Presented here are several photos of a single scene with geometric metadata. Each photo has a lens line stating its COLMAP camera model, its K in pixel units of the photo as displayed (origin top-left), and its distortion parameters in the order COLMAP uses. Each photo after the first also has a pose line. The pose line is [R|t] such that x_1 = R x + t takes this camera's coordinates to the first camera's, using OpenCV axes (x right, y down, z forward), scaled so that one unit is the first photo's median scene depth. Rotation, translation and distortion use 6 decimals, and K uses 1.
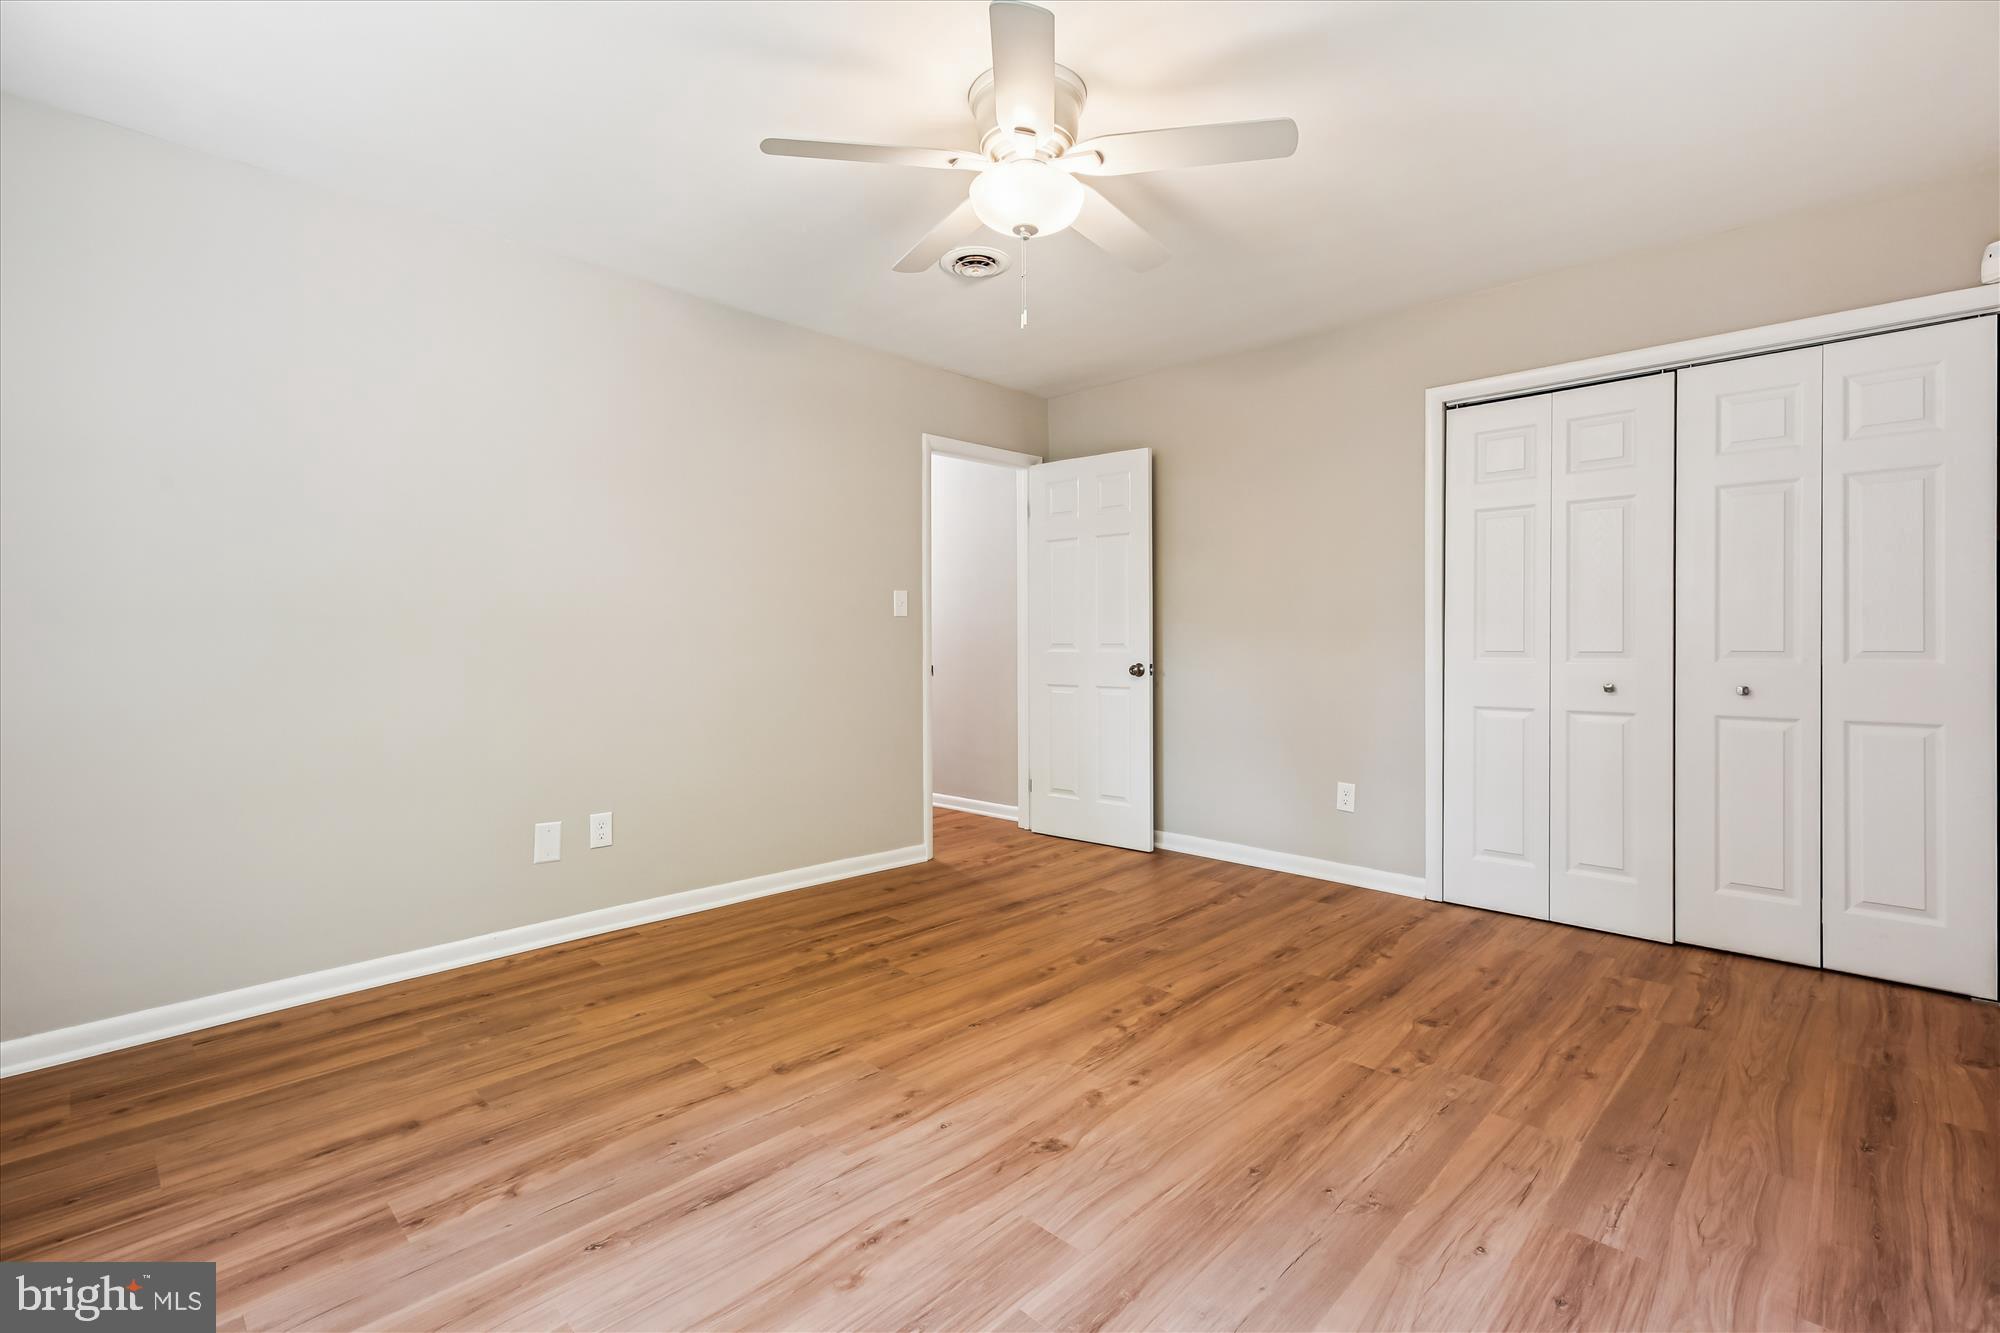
lens RADIAL K [[890.7, 0, 991.4], [0, 890.7, 664.3], [0, 0, 1]] dist [0.006997, -0.001683]
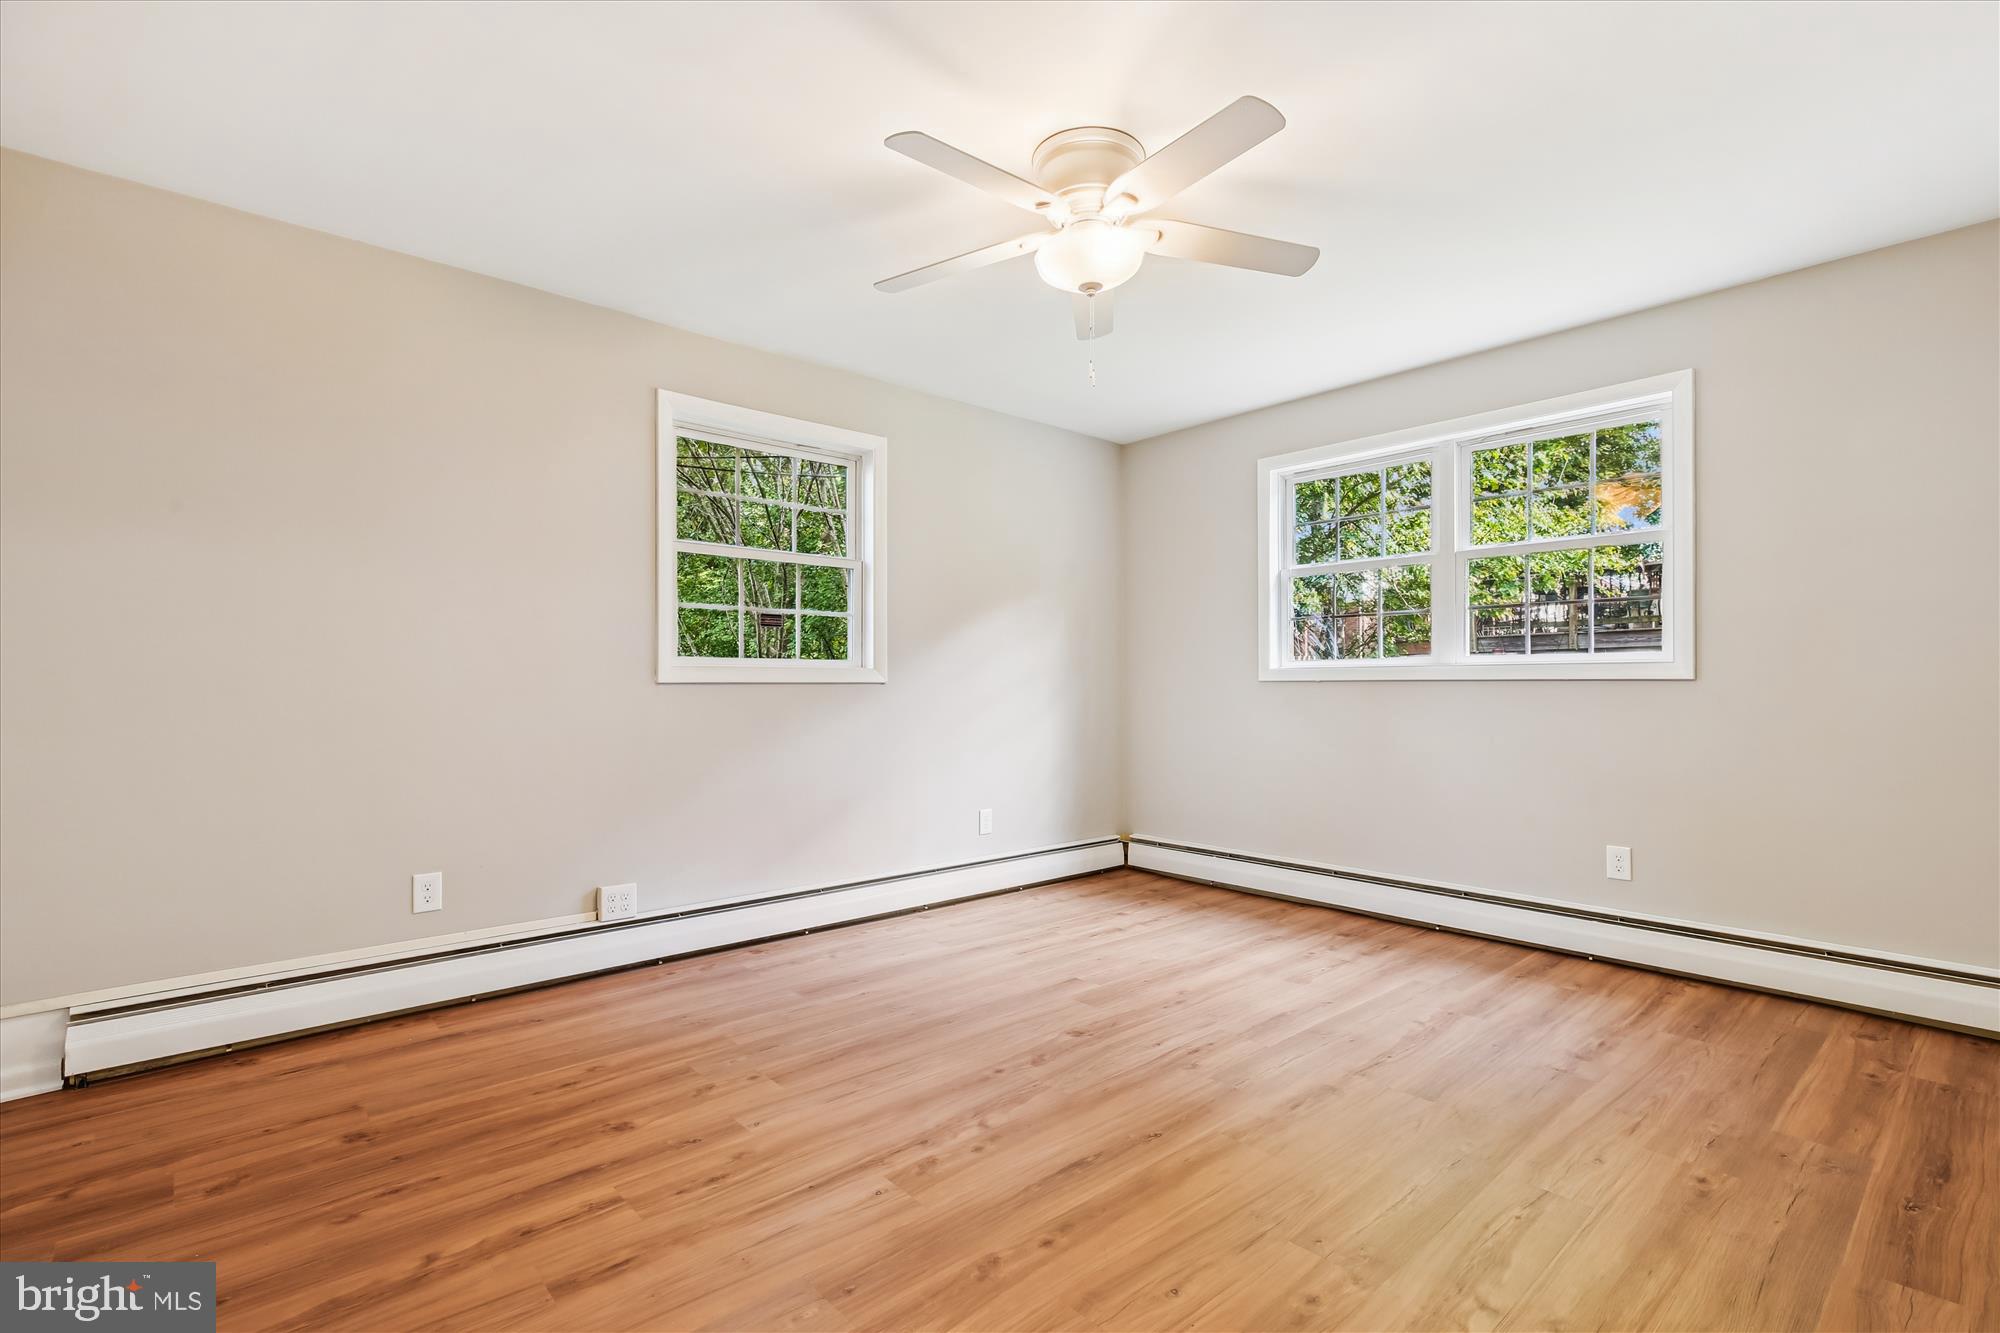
lens RADIAL K [[890.7, 0, 998.2], [0, 890.7, 667.2], [0, 0, 1]] dist [0.006997, -0.001683]
pose [[-0.996761, 0.008526, 0.079967, 0.062395], [0.008980, 0.999946, 0.005312, -0.047128], [-0.079917, 0.006013, -0.996783, 2.000426]]
